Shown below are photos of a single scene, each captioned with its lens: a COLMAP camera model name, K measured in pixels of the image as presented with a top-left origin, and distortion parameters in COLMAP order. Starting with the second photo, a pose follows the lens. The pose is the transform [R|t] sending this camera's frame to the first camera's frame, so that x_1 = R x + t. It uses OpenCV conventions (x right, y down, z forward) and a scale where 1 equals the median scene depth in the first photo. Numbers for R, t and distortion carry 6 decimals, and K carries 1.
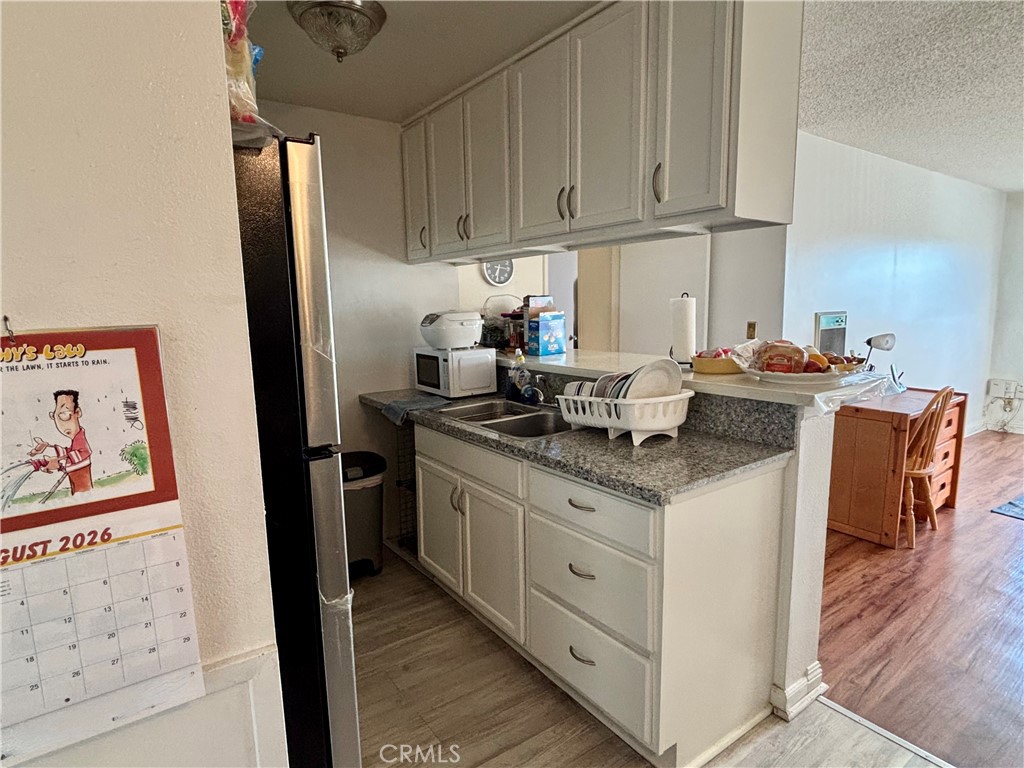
lens RADIAL K [[568.0, 0, 514.0], [0, 568.0, 386.9], [0, 0, 1]] dist [-0.003332, -0.000340]
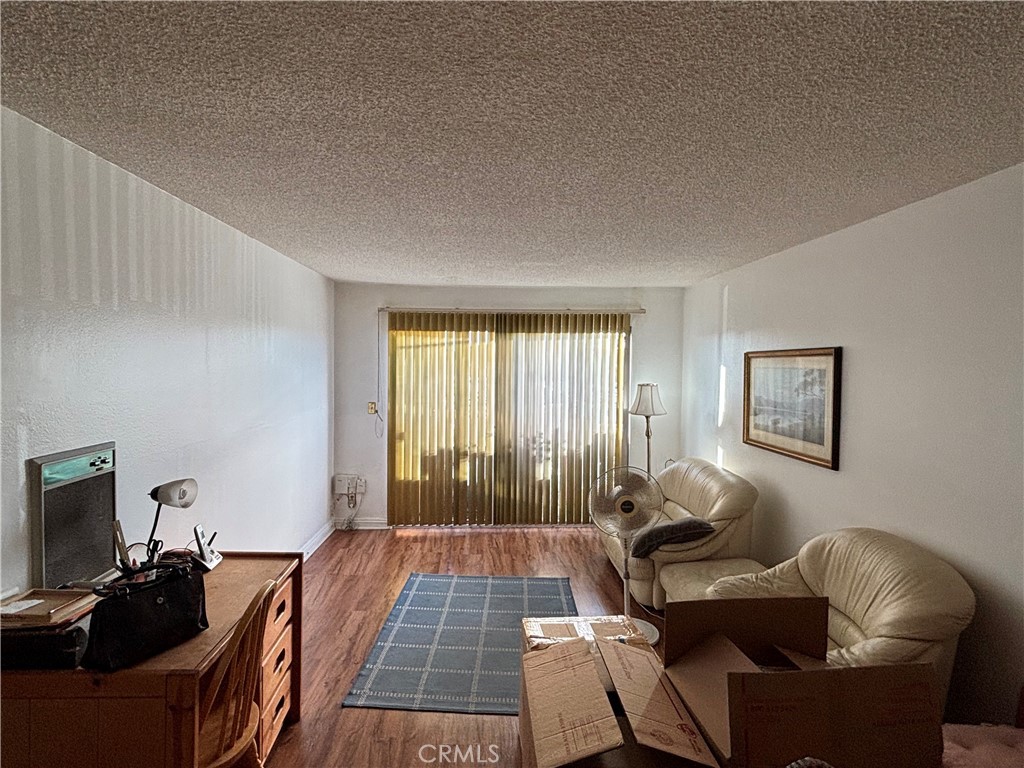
lens RADIAL K [[568.0, 0, 511.5], [0, 568.0, 381.1], [0, 0, 1]] dist [-0.003332, -0.000340]
pose [[0.547386, 0.005265, 0.836864, 0.342104], [0.089962, 0.993816, -0.065096, -0.126213], [-0.832031, 0.110919, 0.543527, 0.368043]]
